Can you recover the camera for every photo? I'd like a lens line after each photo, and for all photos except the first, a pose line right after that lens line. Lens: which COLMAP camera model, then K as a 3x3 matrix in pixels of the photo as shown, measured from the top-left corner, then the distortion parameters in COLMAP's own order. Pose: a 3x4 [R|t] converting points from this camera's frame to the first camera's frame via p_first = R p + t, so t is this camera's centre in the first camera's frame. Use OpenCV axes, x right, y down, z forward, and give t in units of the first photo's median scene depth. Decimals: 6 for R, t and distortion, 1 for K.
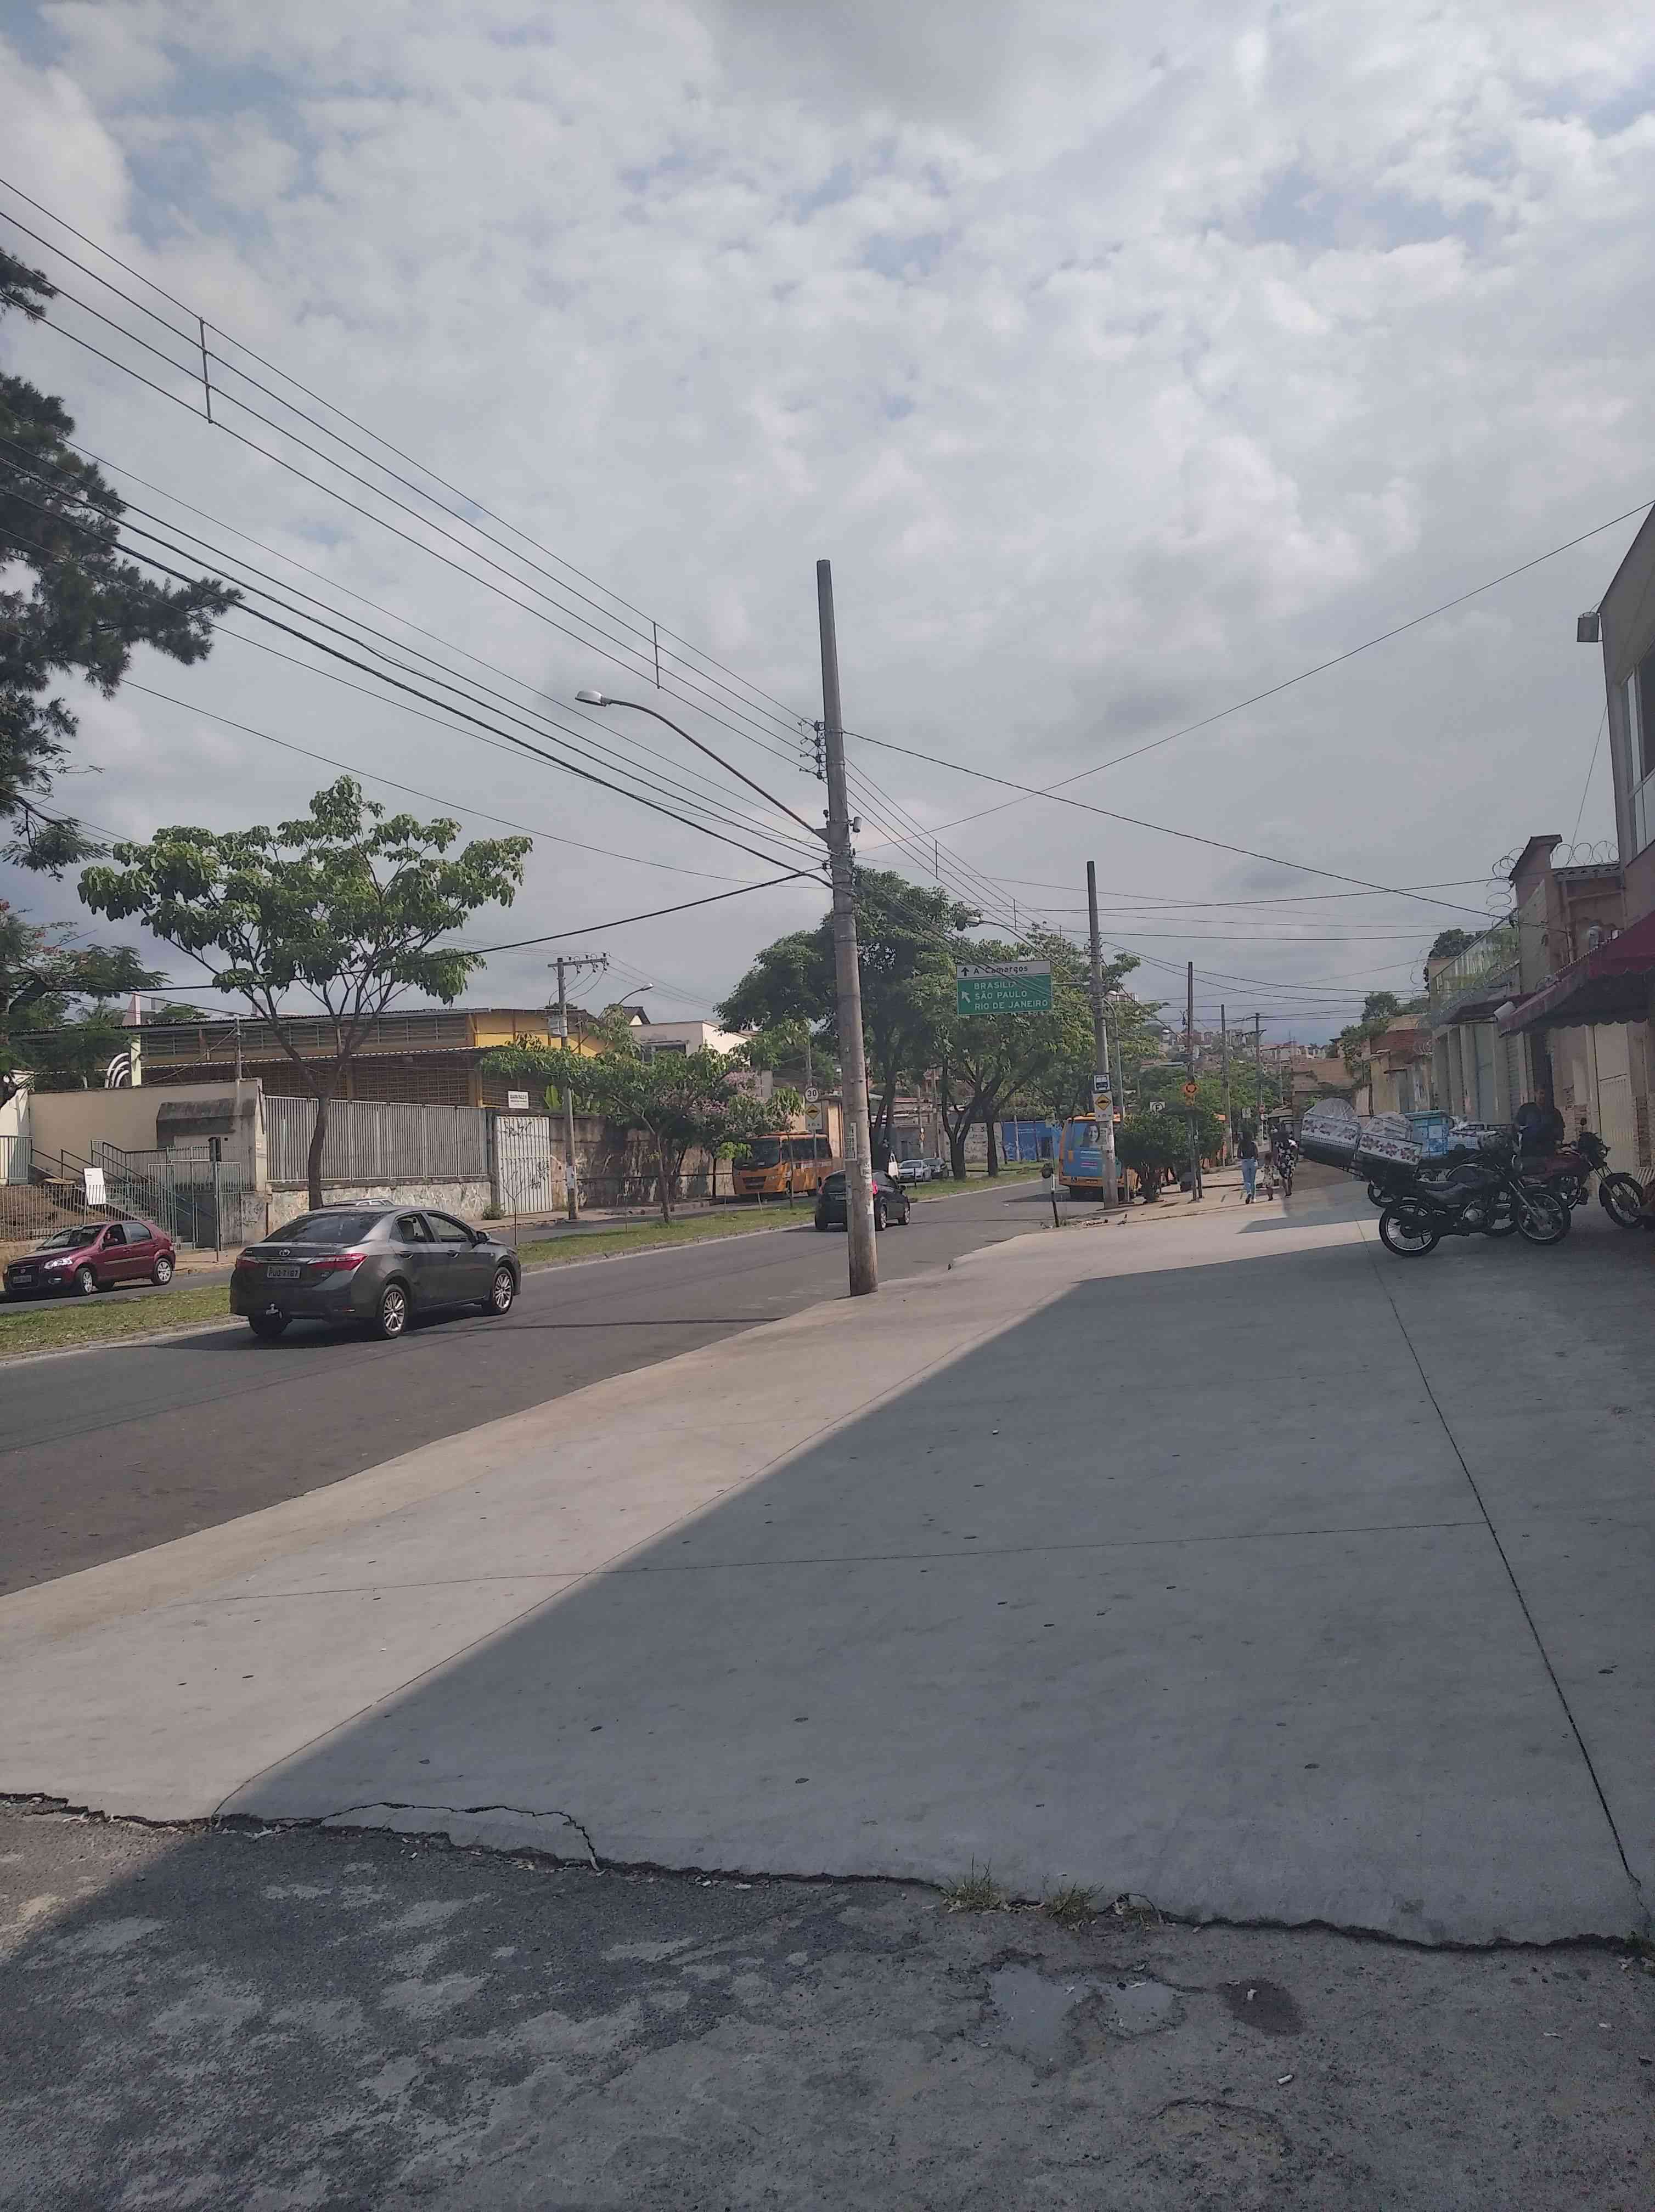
lens RADIAL K [[1692.8, 0, 831.6], [0, 1692.8, 1112.6], [0, 0, 1]] dist [0.045737, -0.068422]
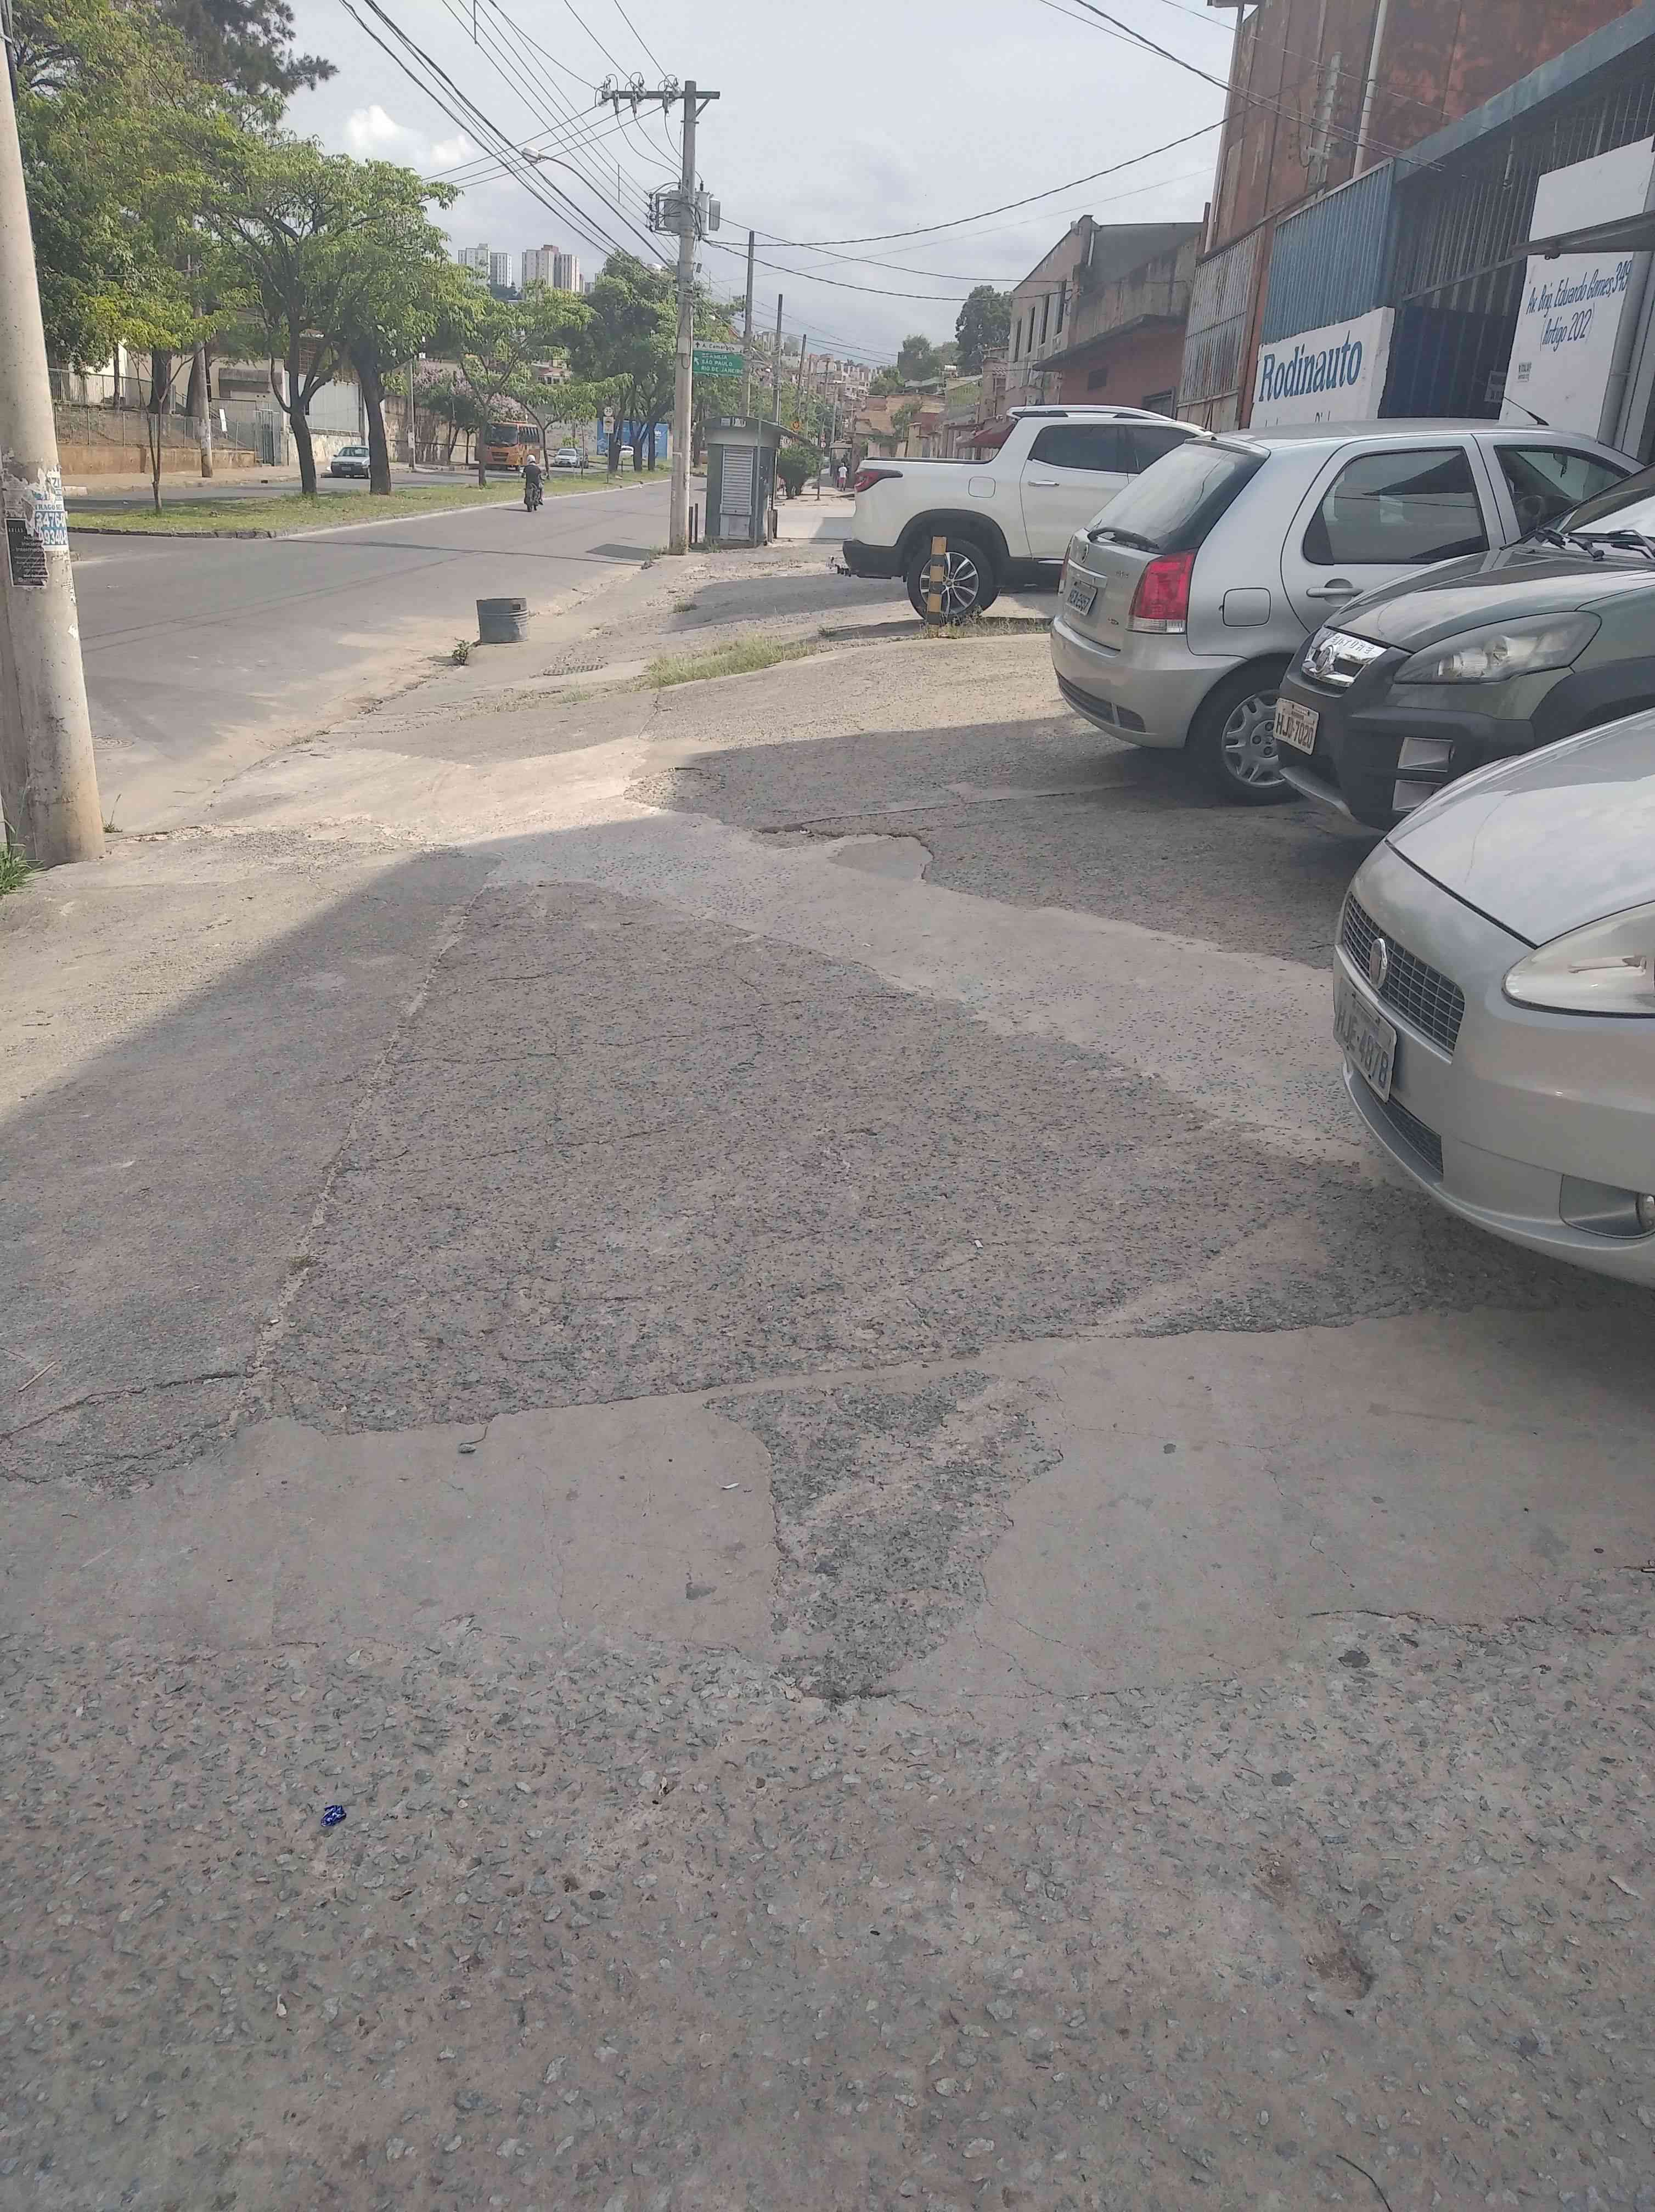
lens RADIAL K [[1692.8, 0, 826.7], [0, 1692.8, 1111.6], [0, 0, 1]] dist [0.045737, -0.068422]
pose [[0.956057, 0.008924, 0.293046, -0.542816], [-0.122028, 0.920957, 0.370065, -0.041519], [-0.266580, -0.389563, 0.881576, -1.587881]]
